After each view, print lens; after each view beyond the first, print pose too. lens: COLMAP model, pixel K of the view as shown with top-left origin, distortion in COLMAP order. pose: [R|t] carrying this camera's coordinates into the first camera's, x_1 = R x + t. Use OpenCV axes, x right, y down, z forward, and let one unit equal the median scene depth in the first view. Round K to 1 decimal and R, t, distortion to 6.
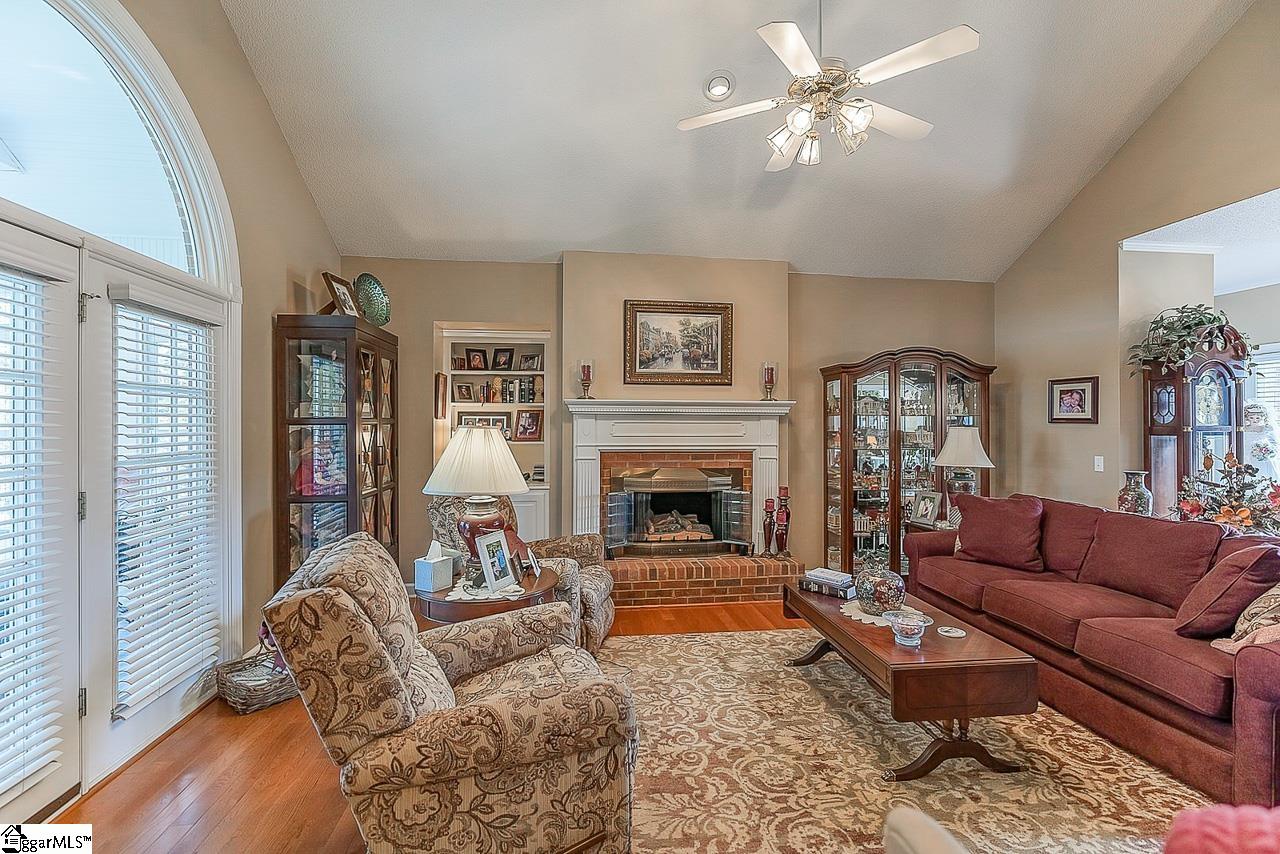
lens RADIAL K [[591.1, 0, 645.0], [0, 591.1, 423.2], [0, 0, 1]] dist [-0.014858, -0.000122]
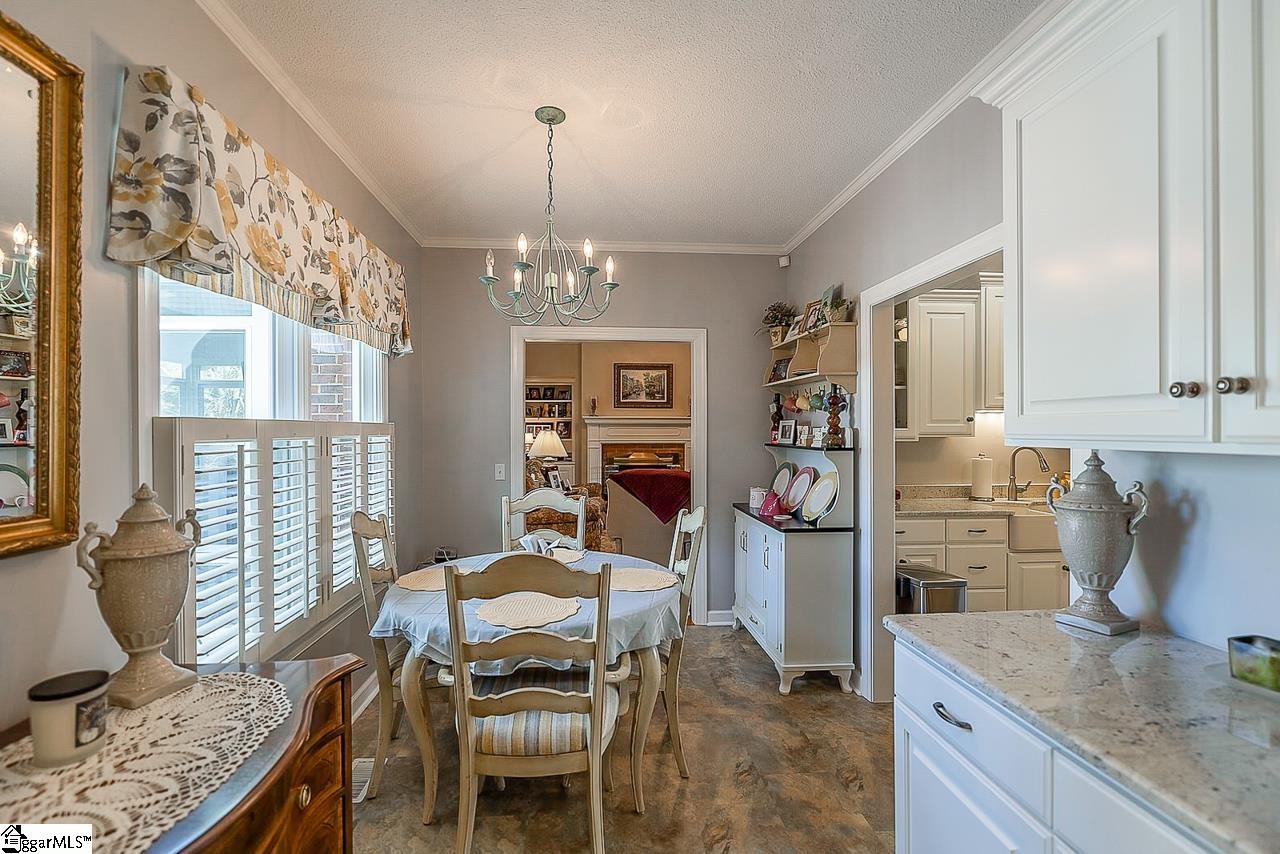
lens RADIAL K [[591.1, 0, 641.6], [0, 591.1, 433.5], [0, 0, 1]] dist [-0.014858, -0.000122]
pose [[0.999081, -0.002724, -0.042766, 0.128402], [0.003102, 0.999957, 0.008772, -0.000878], [0.042741, -0.008897, 0.999047, -0.852948]]
